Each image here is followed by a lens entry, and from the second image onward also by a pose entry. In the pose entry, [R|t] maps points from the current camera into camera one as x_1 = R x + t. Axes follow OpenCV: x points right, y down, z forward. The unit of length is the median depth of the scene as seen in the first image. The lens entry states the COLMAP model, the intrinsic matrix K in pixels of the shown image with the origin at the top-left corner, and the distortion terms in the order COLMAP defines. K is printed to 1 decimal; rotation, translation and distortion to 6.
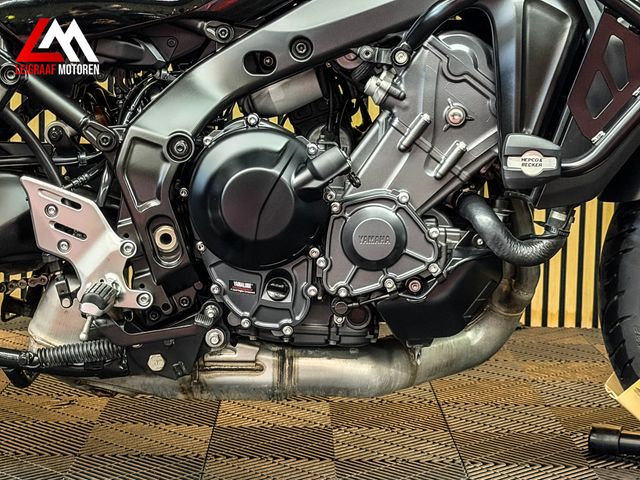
lens RADIAL K [[1432.9, 0, 317.5], [0, 1432.9, 238.8], [0, 0, 1]] dist [0.137995, 0.000000]
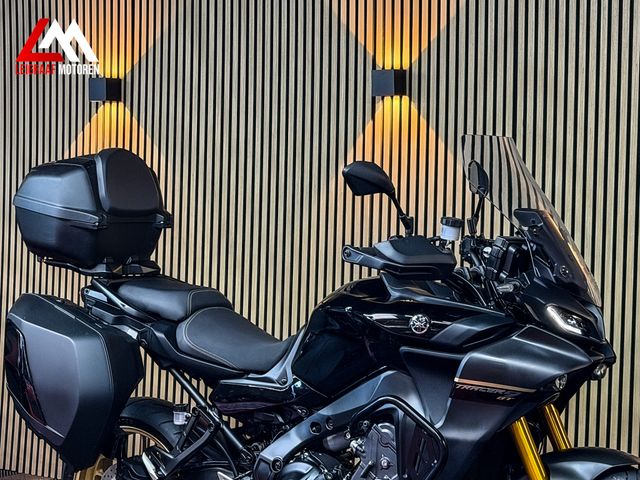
lens RADIAL K [[1448.5, 0, 324.0], [0, 1448.5, 226.2], [0, 0, 1]] dist [0.143264, 0.000000]
pose [[0.841409, 0.008780, -0.540328, 1.141626], [-0.079769, 0.990933, -0.108116, -0.188540], [0.534479, 0.134071, 0.834480, -0.838224]]
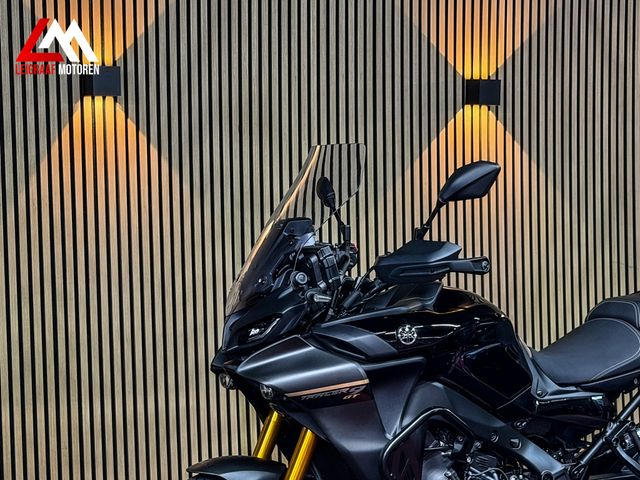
lens RADIAL K [[1432.9, 0, 321.7], [0, 1432.9, 241.7], [0, 0, 1]] dist [0.137995, 0.000000]
pose [[0.891521, -0.054710, 0.449664, -1.209009], [0.104815, 0.990654, -0.087279, -0.253961], [-0.440687, 0.124943, 0.888923, -0.787516]]
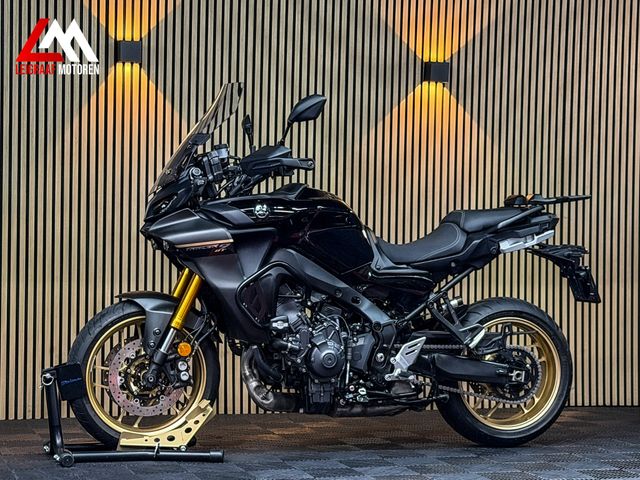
lens RADIAL K [[1432.9, 0, 322.3], [0, 1432.9, 235.9], [0, 0, 1]] dist [0.137995, 0.000000]
pose [[0.959034, -0.004085, 0.283260, -0.931599], [0.042737, 0.990539, -0.130411, 0.140522], [-0.280047, 0.137174, 0.950135, -1.839837]]
